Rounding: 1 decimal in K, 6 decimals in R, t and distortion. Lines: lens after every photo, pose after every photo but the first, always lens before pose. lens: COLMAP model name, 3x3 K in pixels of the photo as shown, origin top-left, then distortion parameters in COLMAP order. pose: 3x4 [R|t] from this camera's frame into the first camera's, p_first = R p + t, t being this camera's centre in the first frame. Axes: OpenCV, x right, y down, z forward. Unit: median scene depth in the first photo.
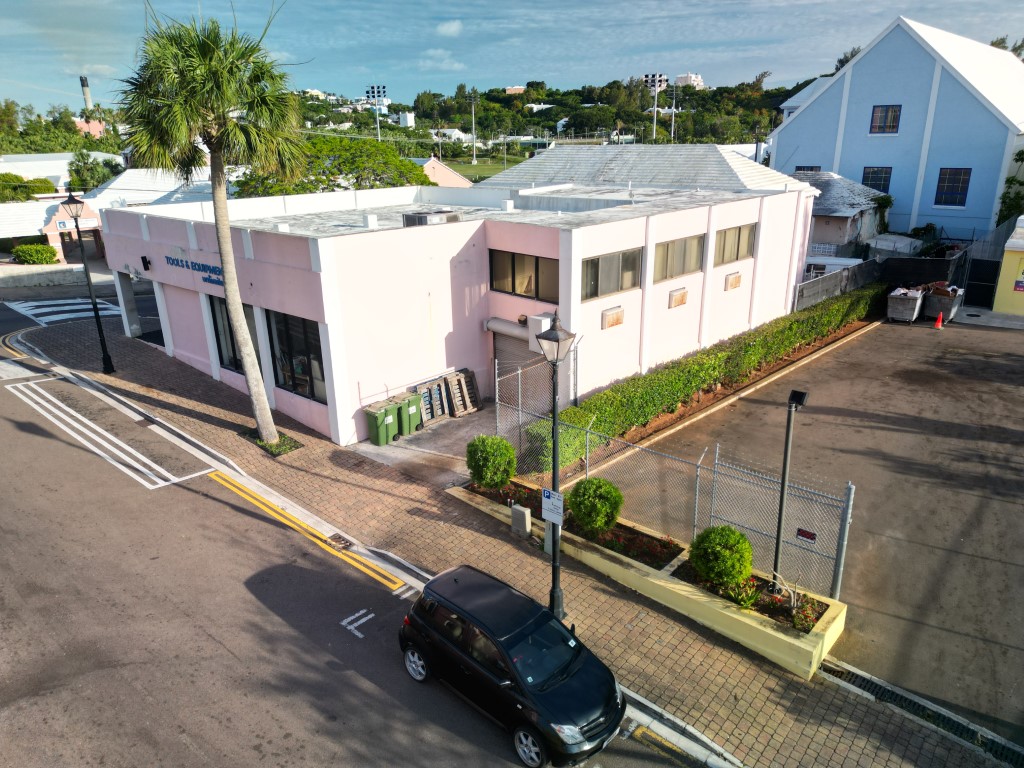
lens RADIAL K [[715.4, 0, 512.0], [0, 715.4, 384.0], [0, 0, 1]] dist [0.000185, 0.000440]
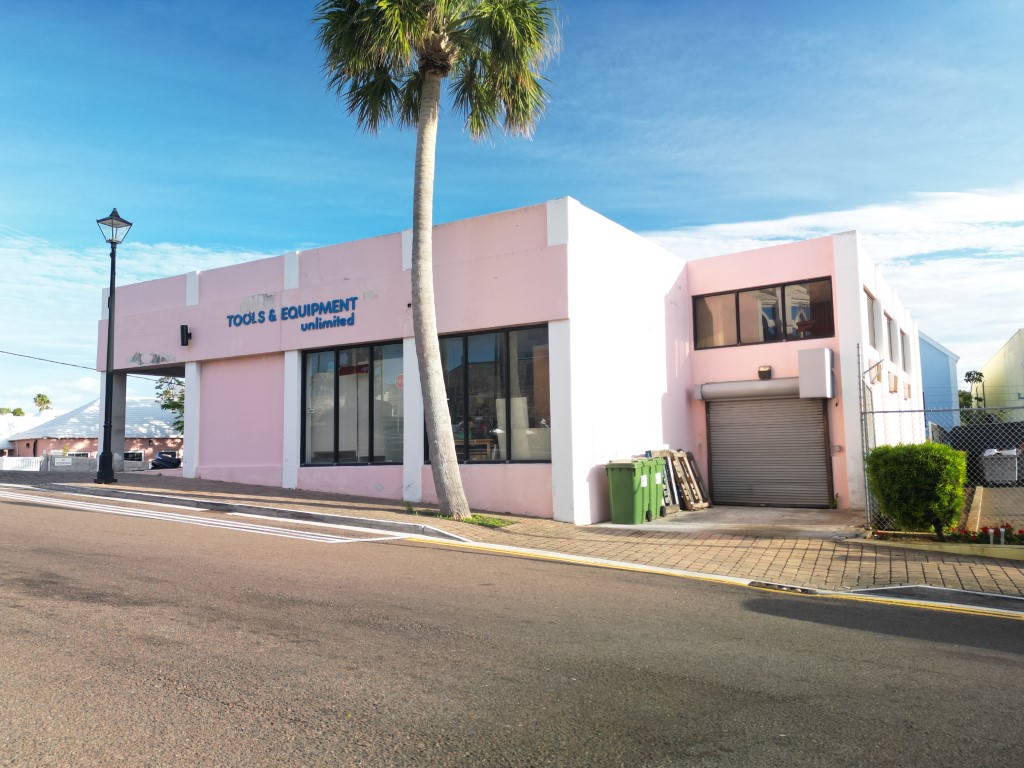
lens RADIAL K [[732.8, 0, 512.0], [0, 732.8, 384.0], [0, 0, 1]] dist [0.030937, 0.001212]
pose [[0.984593, 0.007005, 0.174719, -0.362061], [0.062025, 0.920232, -0.386426, 0.192473], [-0.163489, 0.391309, 0.905620, 0.352980]]
